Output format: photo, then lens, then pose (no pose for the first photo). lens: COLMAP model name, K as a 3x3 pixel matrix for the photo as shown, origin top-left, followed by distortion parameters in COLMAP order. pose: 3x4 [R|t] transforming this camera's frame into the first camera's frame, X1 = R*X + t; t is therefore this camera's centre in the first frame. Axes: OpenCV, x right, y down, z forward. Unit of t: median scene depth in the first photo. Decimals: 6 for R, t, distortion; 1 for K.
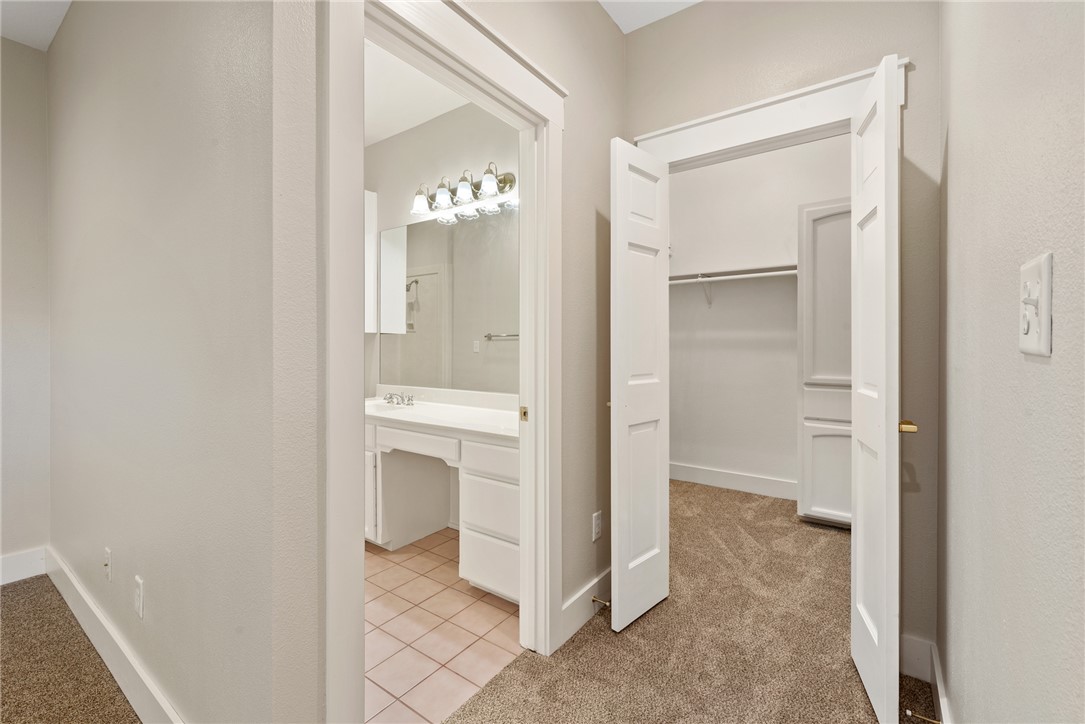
lens RADIAL K [[449.1, 0, 544.6], [0, 449.1, 349.4], [0, 0, 1]] dist [0.002269, 0.000373]
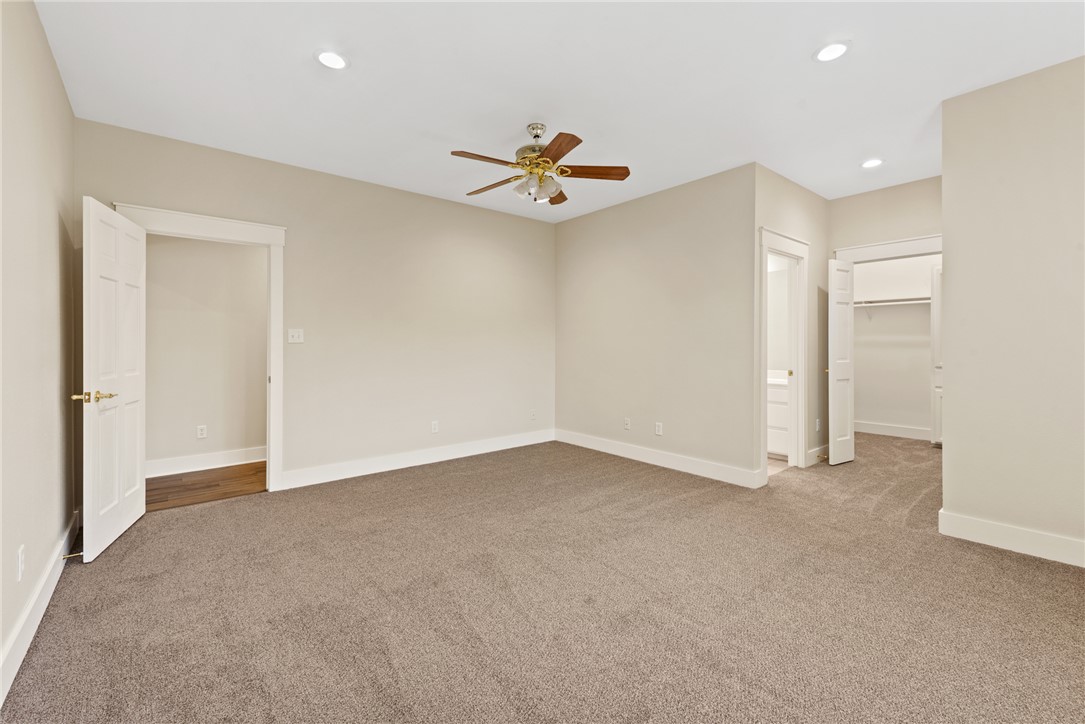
lens RADIAL K [[449.1, 0, 544.6], [0, 449.1, 349.4], [0, 0, 1]] dist [0.002269, 0.000373]
pose [[0.970000, -0.004687, -0.243061, -0.638710], [0.005131, 0.999986, 0.001193, 0.000601], [0.243052, -0.002404, 0.970010, -1.452405]]
